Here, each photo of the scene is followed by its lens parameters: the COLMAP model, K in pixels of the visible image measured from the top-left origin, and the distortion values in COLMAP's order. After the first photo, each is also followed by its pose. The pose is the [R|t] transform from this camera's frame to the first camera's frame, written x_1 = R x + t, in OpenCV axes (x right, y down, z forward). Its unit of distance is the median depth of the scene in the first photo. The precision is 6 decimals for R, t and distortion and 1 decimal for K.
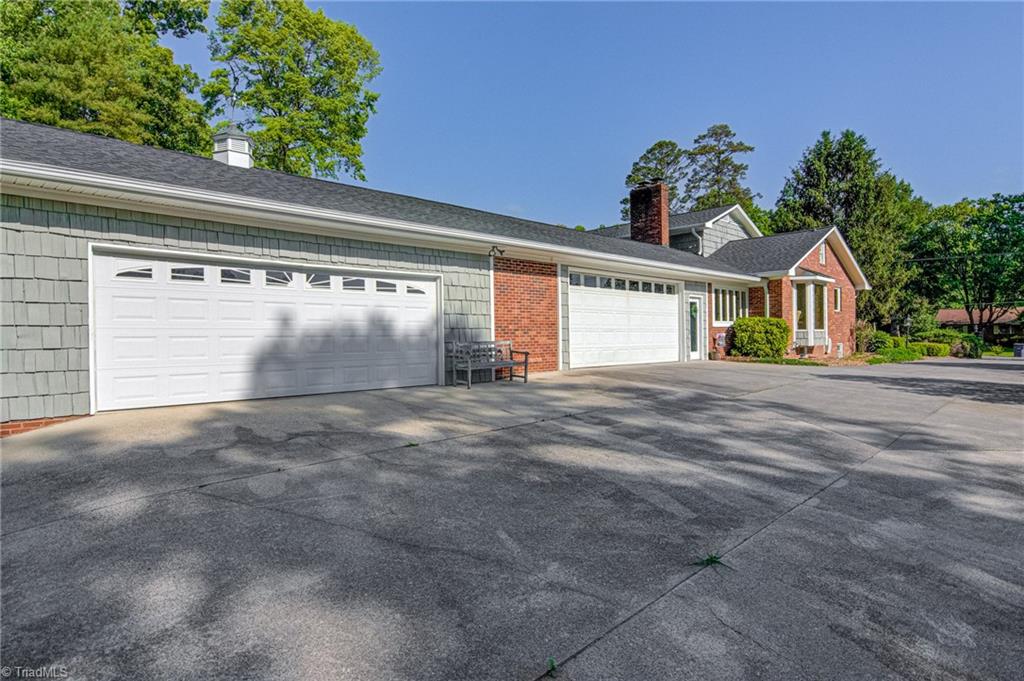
lens RADIAL K [[552.1, 0, 503.6], [0, 552.1, 333.8], [0, 0, 1]] dist [0.001575, -0.016782]
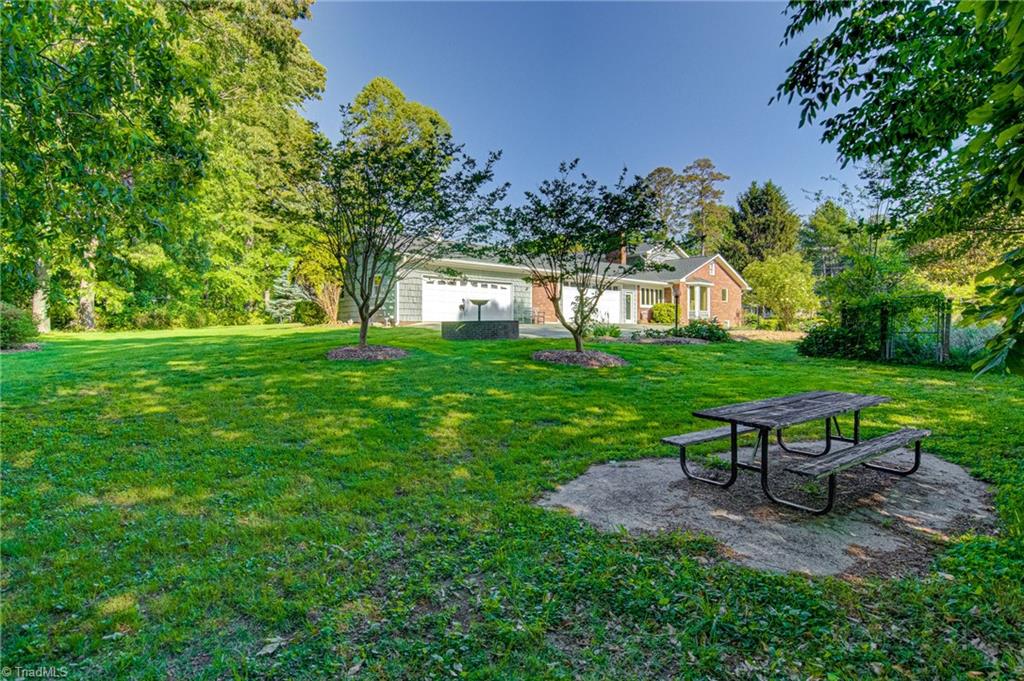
lens RADIAL K [[552.1, 0, 503.6], [0, 552.1, 333.8], [0, 0, 1]] dist [0.001575, -0.016782]
pose [[0.998945, 0.014709, -0.043507, -0.019702], [-0.014369, 0.999864, 0.008101, 0.066500], [0.043620, -0.007467, 0.999020, -0.913024]]
